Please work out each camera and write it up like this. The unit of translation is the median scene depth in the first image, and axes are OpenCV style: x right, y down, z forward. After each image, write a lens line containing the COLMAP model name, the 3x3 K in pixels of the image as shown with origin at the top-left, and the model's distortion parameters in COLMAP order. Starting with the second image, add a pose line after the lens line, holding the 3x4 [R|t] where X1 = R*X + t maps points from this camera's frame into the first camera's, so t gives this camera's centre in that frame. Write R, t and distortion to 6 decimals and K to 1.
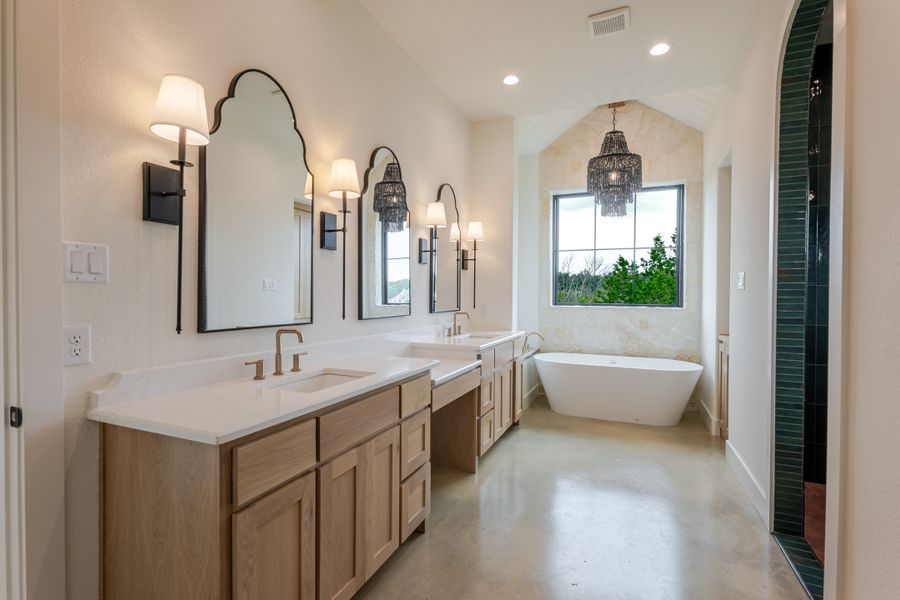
lens RADIAL K [[415.5, 0, 451.0], [0, 415.5, 297.5], [0, 0, 1]] dist [-0.000047, 0.000083]
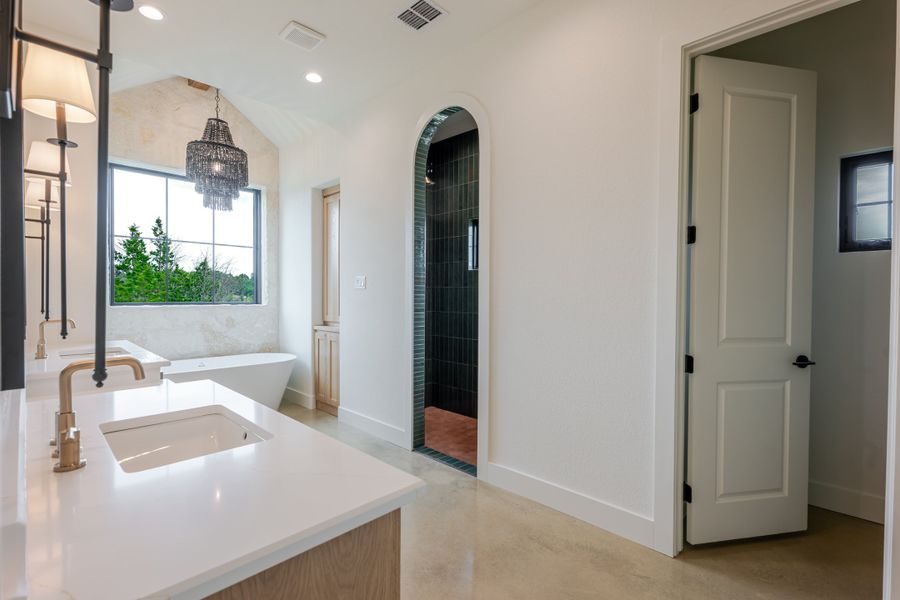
lens RADIAL K [[415.5, 0, 448.8], [0, 415.5, 298.7], [0, 0, 1]] dist [-0.000047, 0.000083]
pose [[0.365627, -0.013021, 0.930670, -0.291918], [0.003190, 0.999914, 0.012736, -0.002657], [-0.930756, -0.001688, 0.365637, 0.162177]]
